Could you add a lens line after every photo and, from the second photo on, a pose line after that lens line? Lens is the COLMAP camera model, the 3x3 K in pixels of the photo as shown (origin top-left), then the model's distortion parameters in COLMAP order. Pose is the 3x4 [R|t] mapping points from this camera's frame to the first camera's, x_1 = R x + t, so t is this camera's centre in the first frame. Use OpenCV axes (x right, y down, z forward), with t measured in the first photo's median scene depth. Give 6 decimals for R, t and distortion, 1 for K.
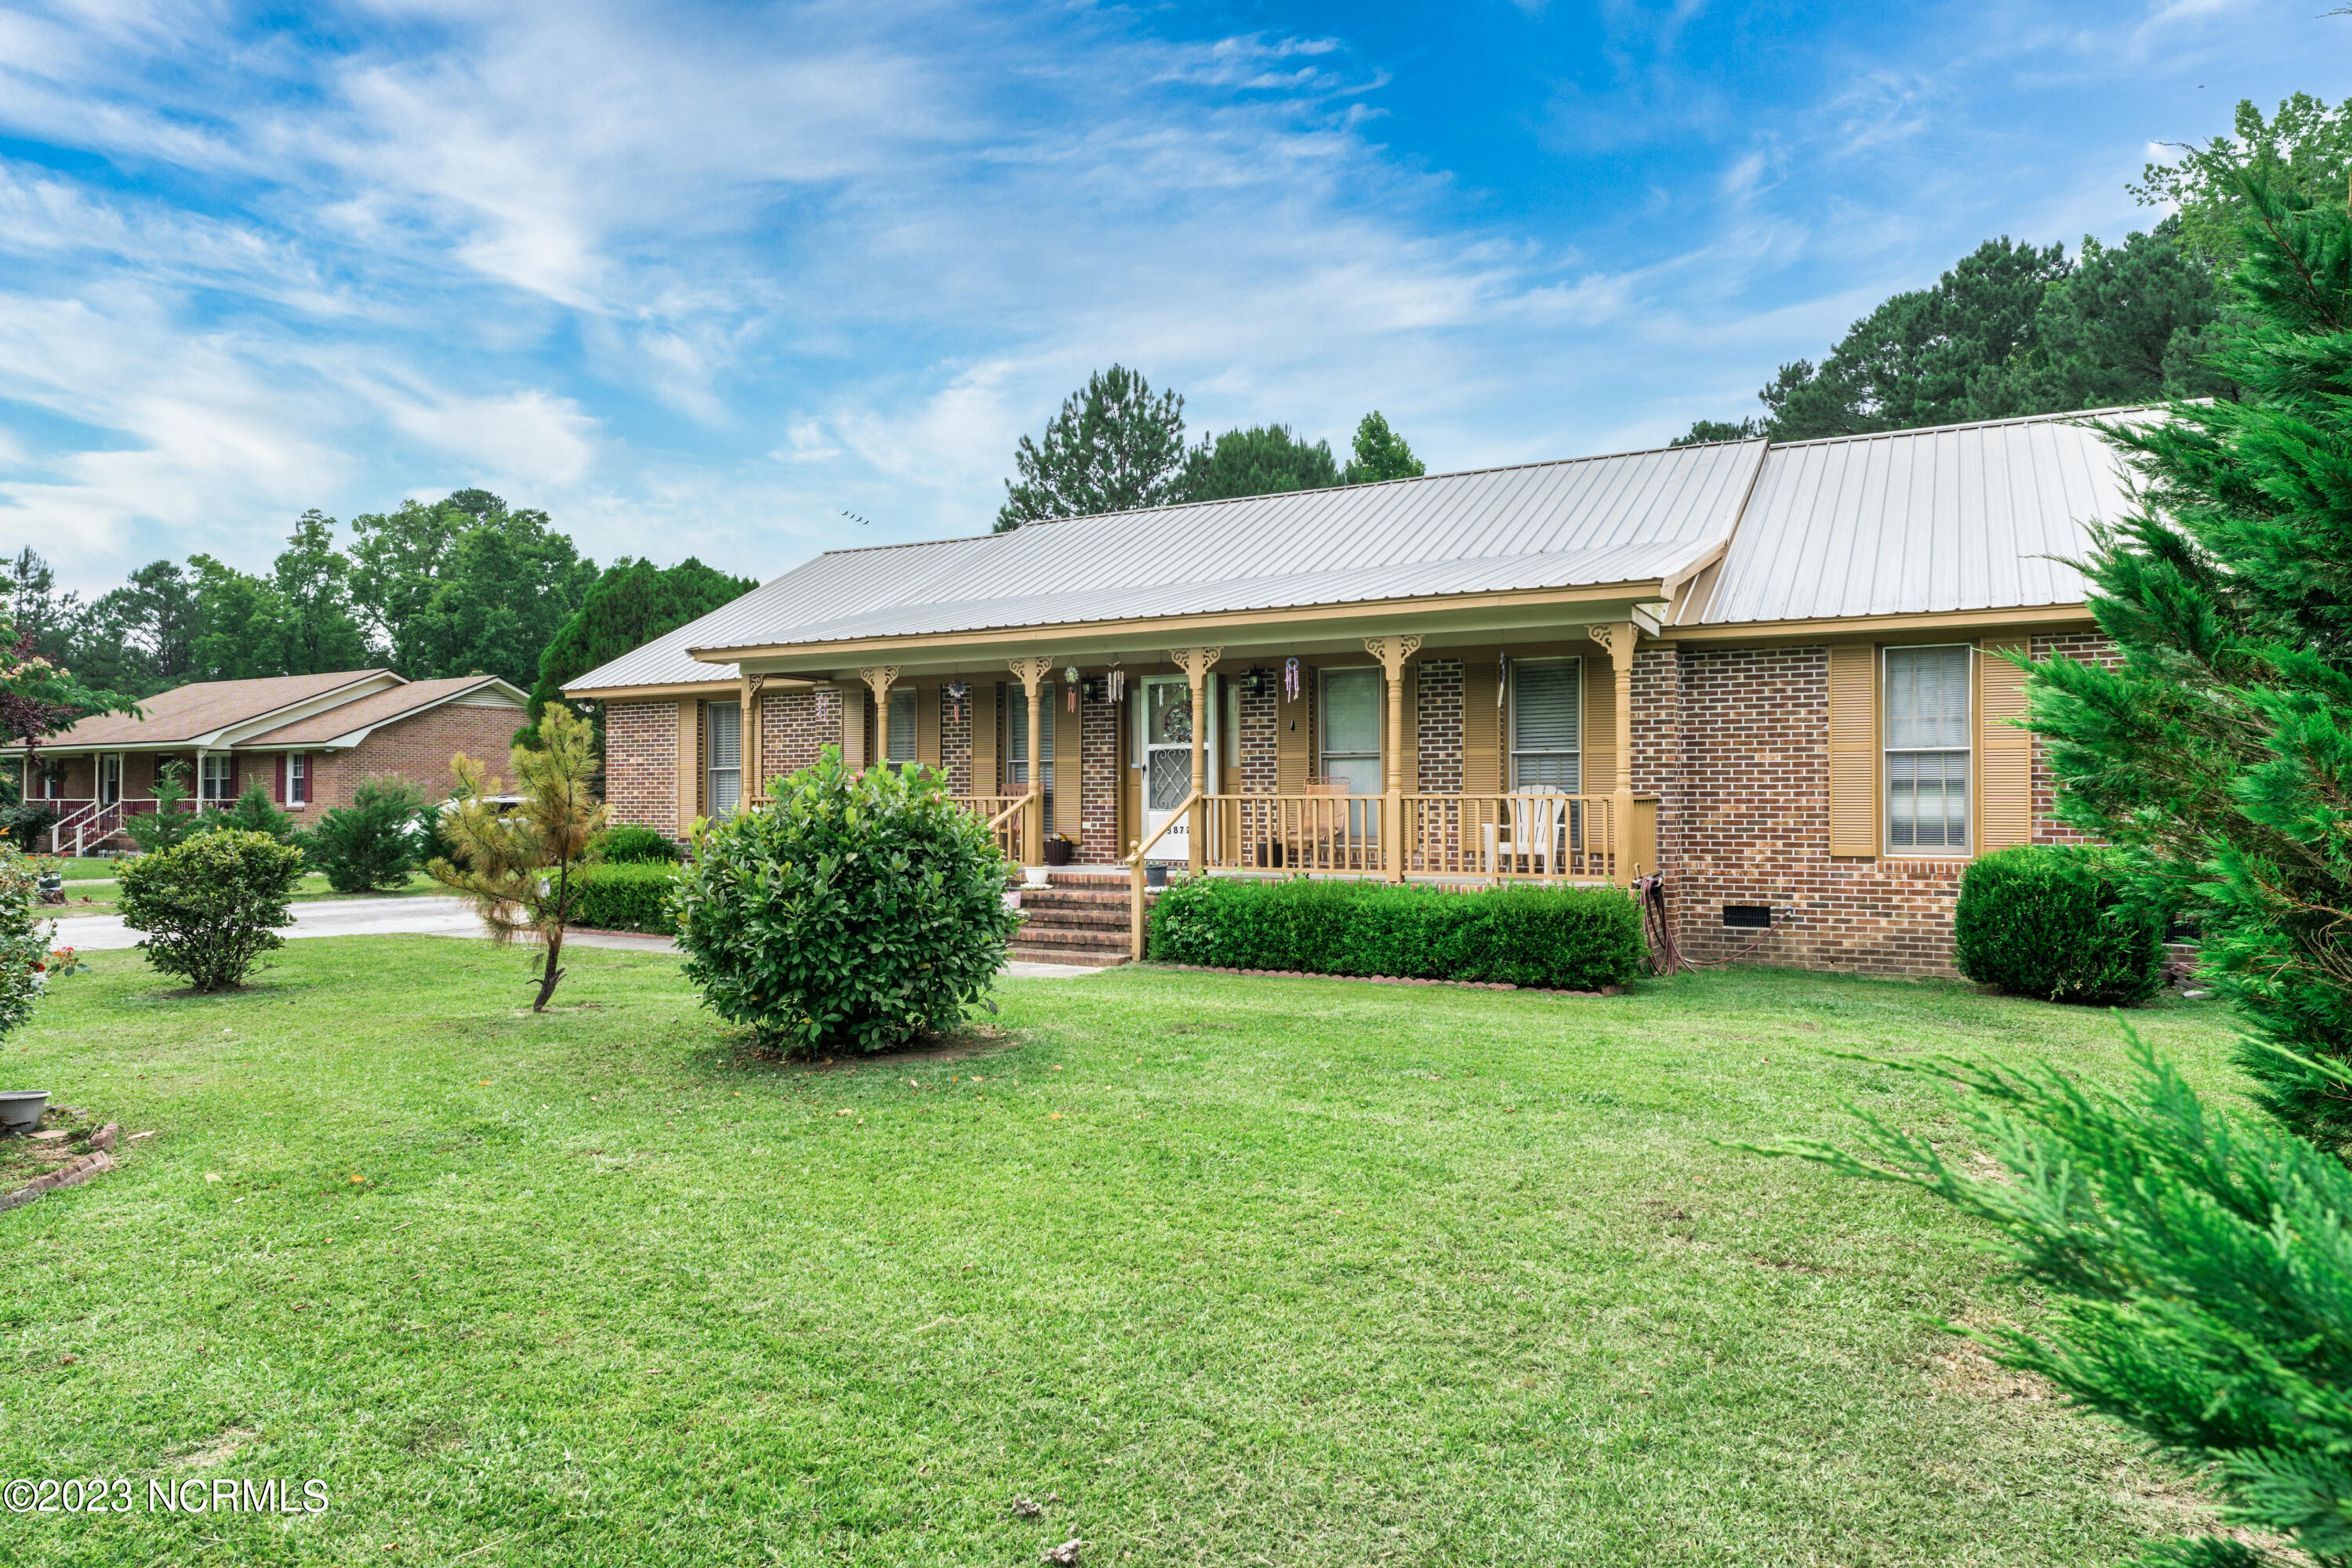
lens RADIAL K [[1431.8, 0, 1250.5], [0, 1431.8, 772.7], [0, 0, 1]] dist [-0.004641, 0.004184]
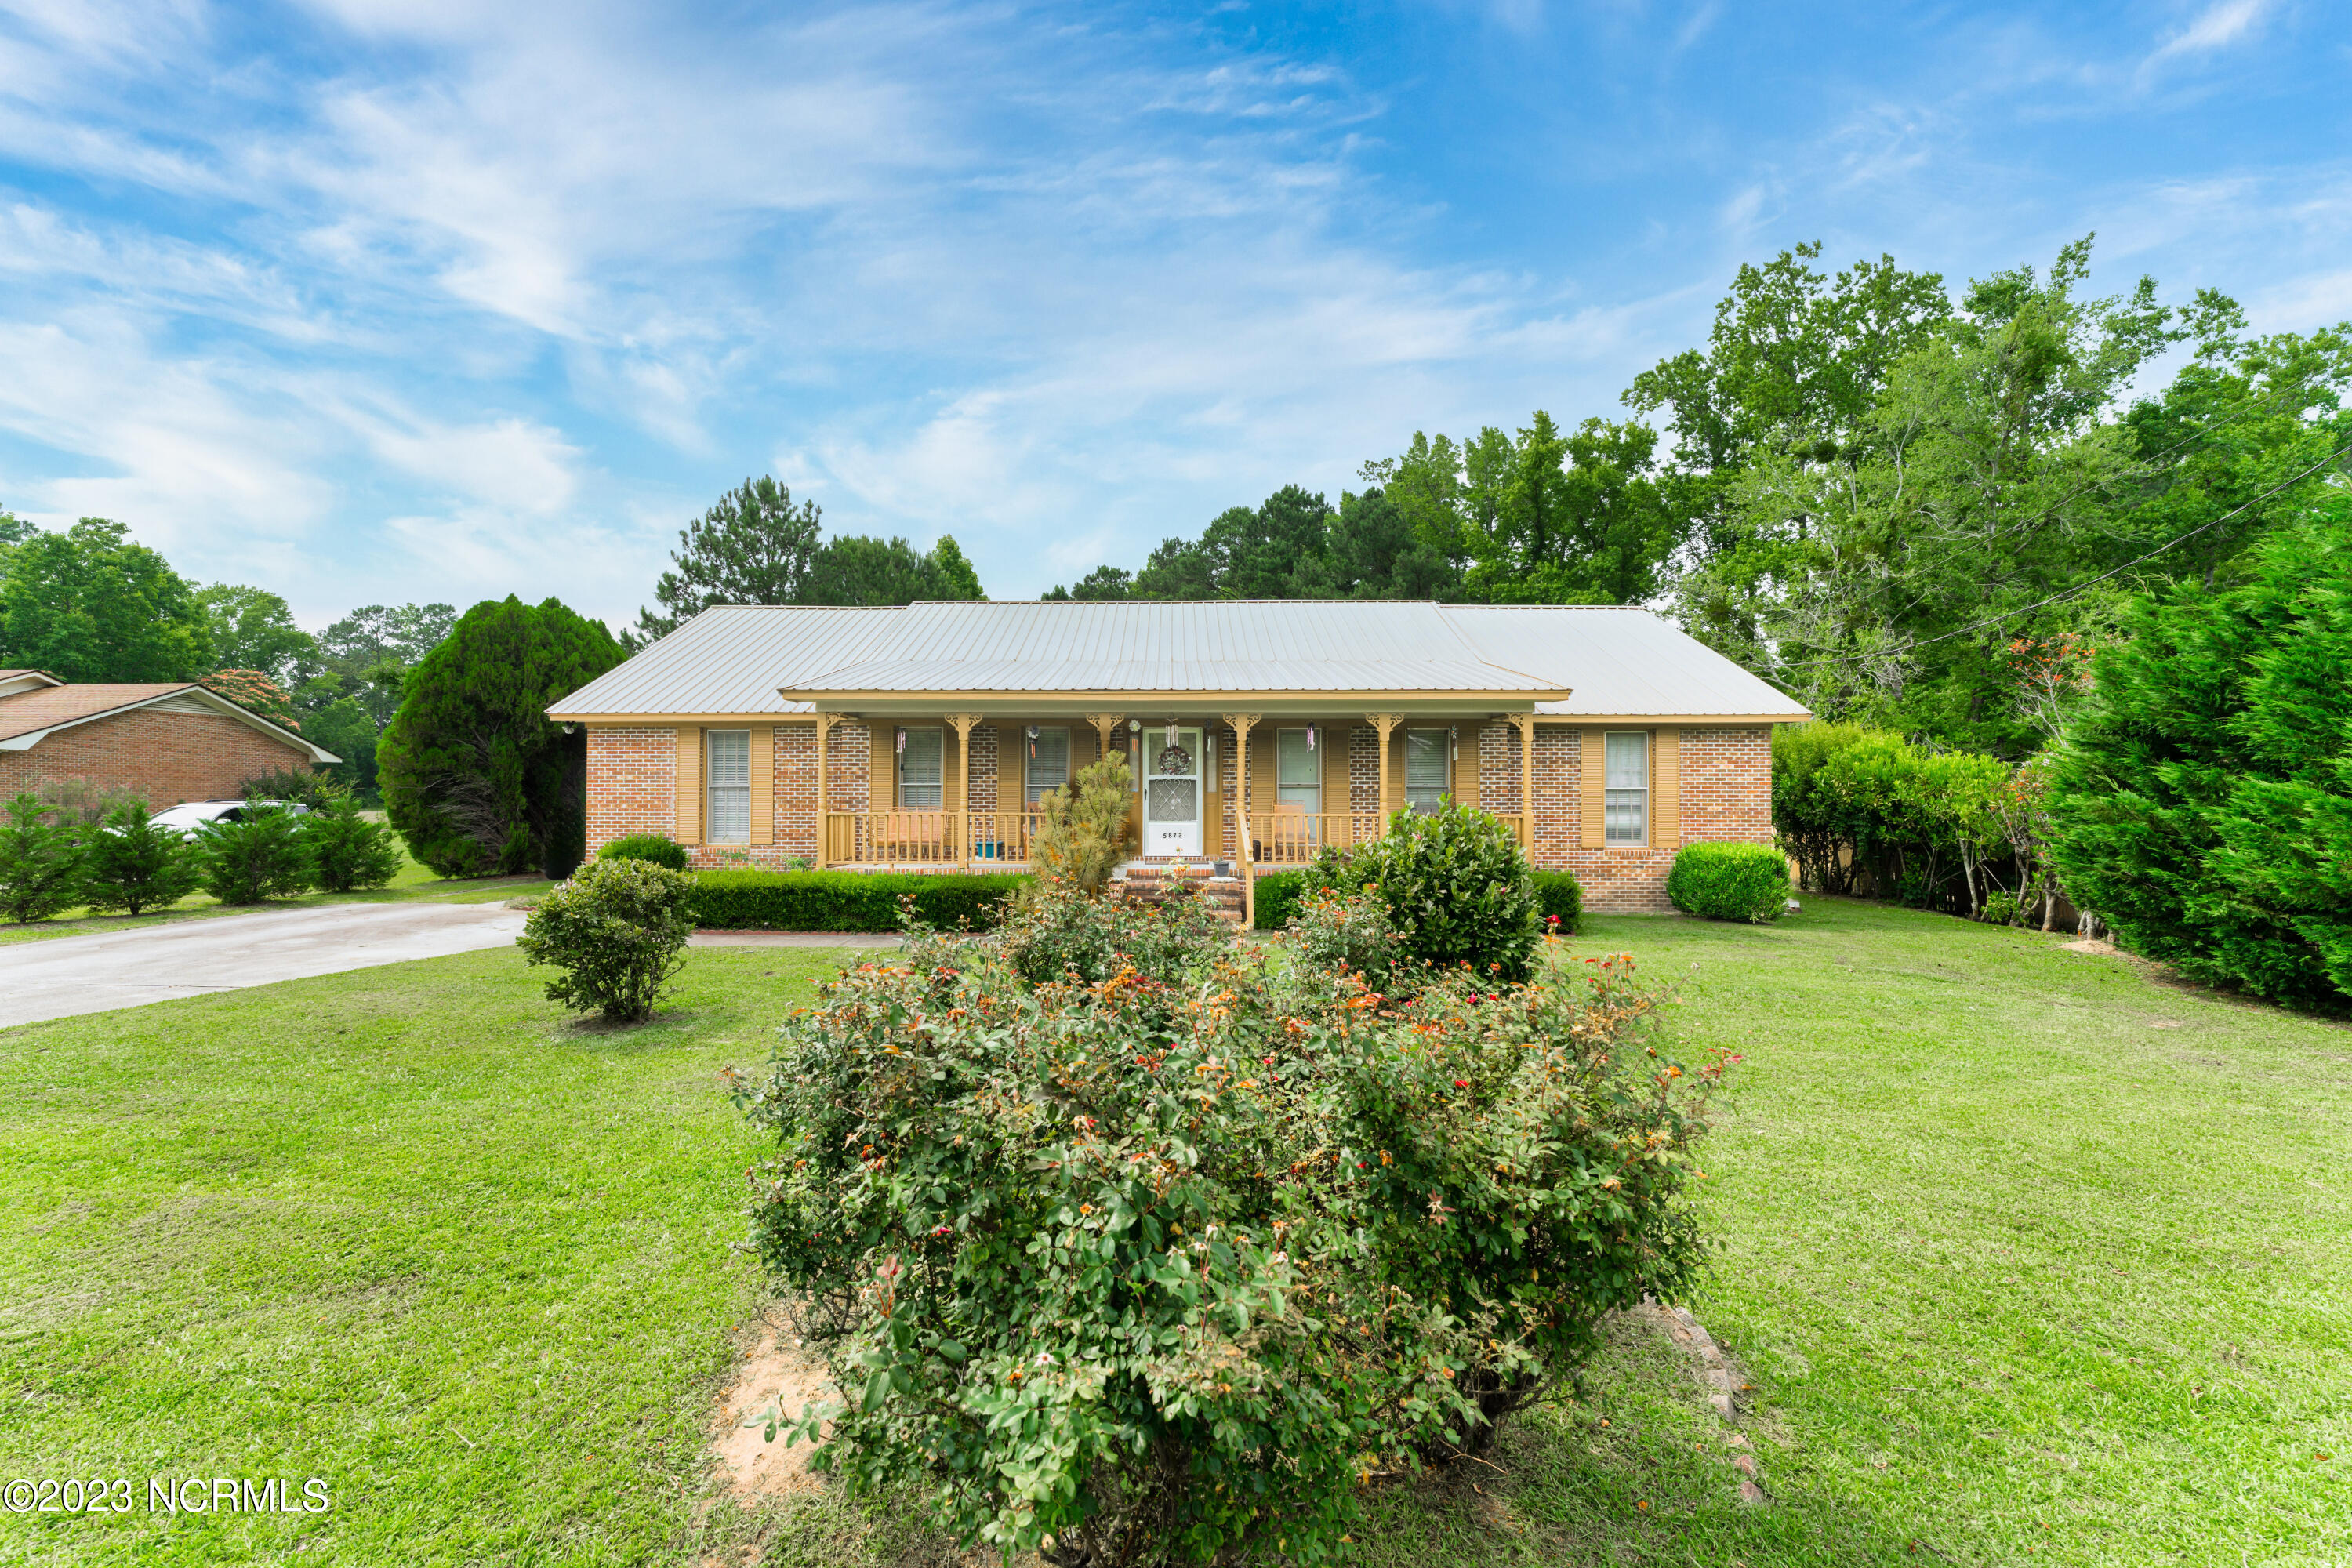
lens RADIAL K [[921.3, 0, 1190.8], [0, 921.3, 786.4], [0, 0, 1]] dist [0.002162, -0.000070]
pose [[0.888271, 0.010009, 0.459211, -0.373958], [-0.013470, 0.999900, 0.004260, -0.011014], [-0.459122, -0.009970, 0.888317, 0.136679]]
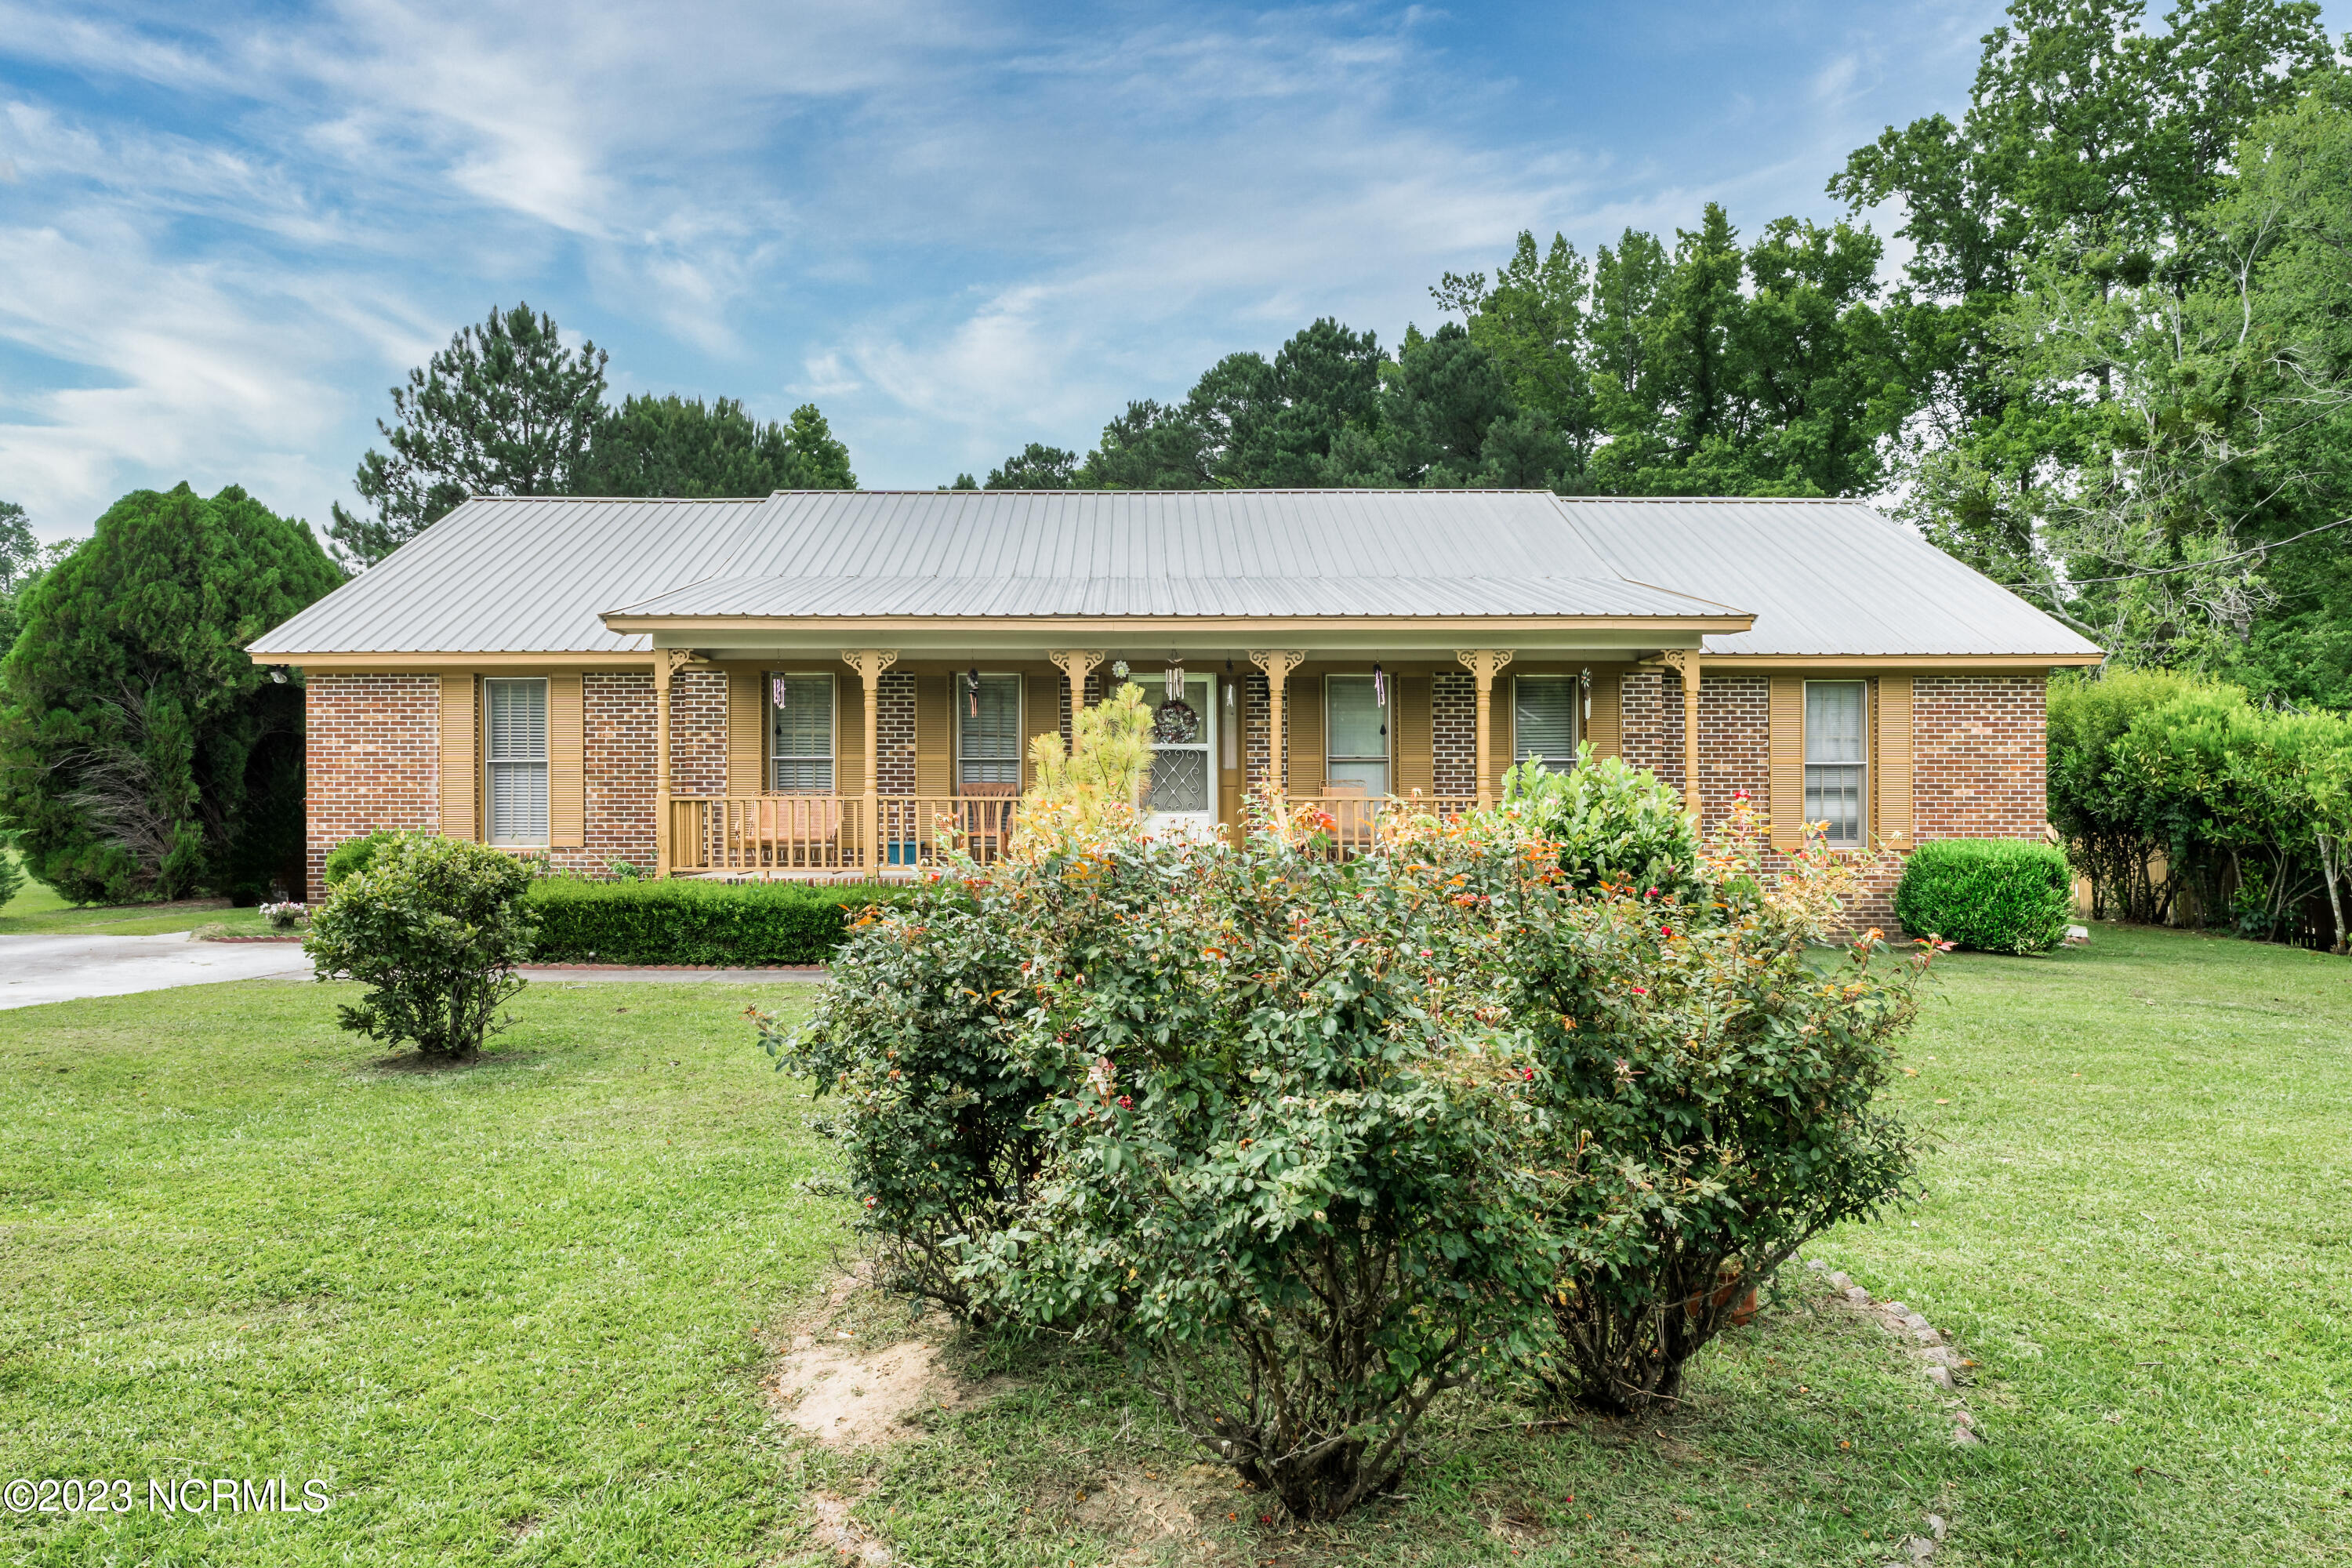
lens RADIAL K [[1431.8, 0, 1179.4], [0, 1431.8, 798.6], [0, 0, 1]] dist [-0.004641, 0.004184]
pose [[0.883534, 0.004651, 0.468343, -0.410516], [-0.011346, 0.999870, 0.011475, 0.004712], [-0.468229, -0.015452, 0.883472, 0.107392]]
